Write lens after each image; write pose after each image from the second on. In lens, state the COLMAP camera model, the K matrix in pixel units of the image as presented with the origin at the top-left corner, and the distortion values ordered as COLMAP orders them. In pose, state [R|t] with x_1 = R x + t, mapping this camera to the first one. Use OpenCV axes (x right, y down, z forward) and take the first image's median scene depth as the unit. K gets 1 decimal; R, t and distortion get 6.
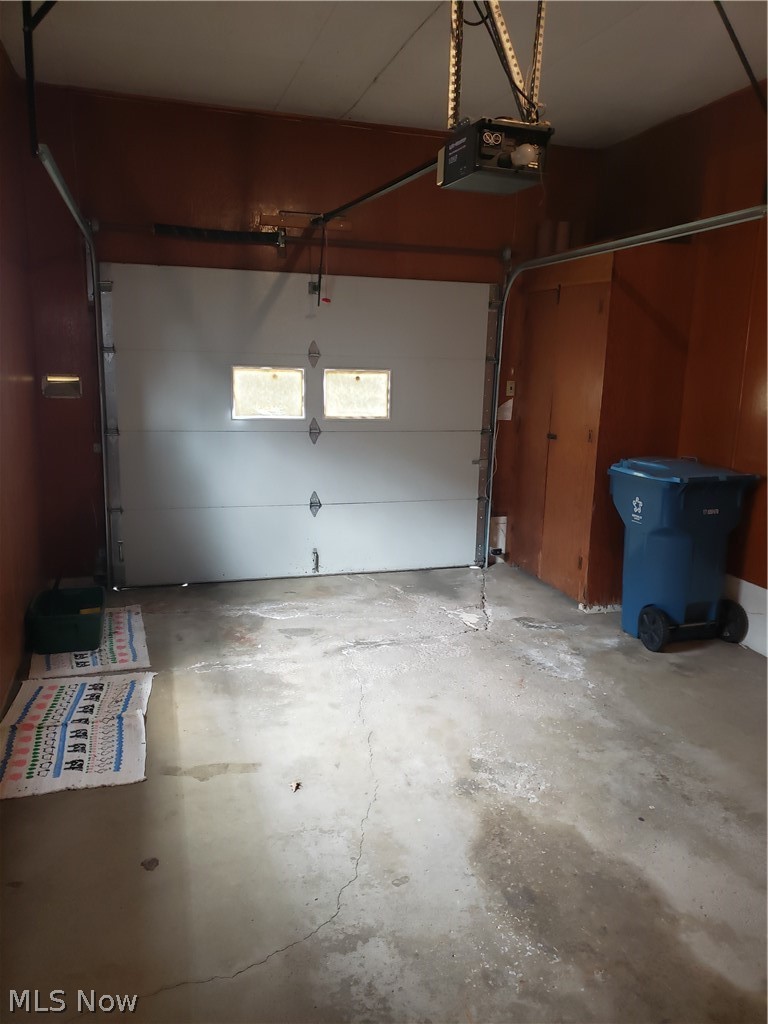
lens RADIAL K [[784.2, 0, 383.9], [0, 784.2, 512.2], [0, 0, 1]] dist [0.014544, -0.002380]
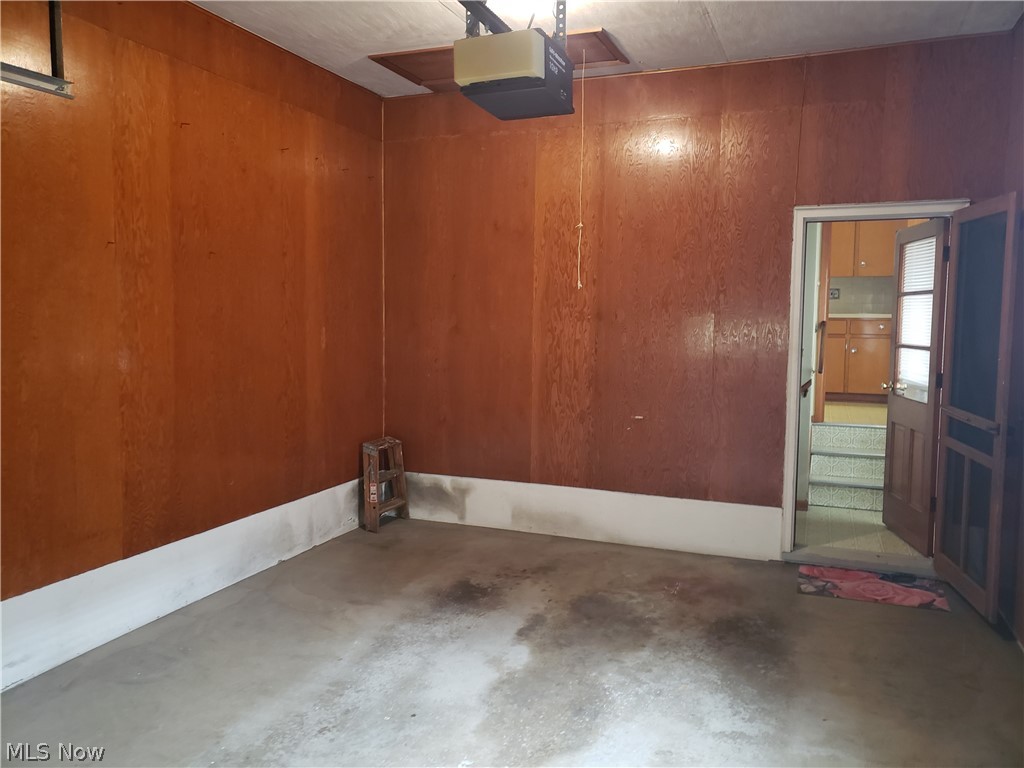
lens RADIAL K [[784.2, 0, 511.7], [0, 784.2, 382.6], [0, 0, 1]] dist [0.014544, -0.002380]
pose [[-0.784197, -0.089077, 0.614084, -0.467517], [0.096747, 0.959987, 0.262801, -0.370735], [-0.612923, 0.265499, -0.744201, 1.892278]]
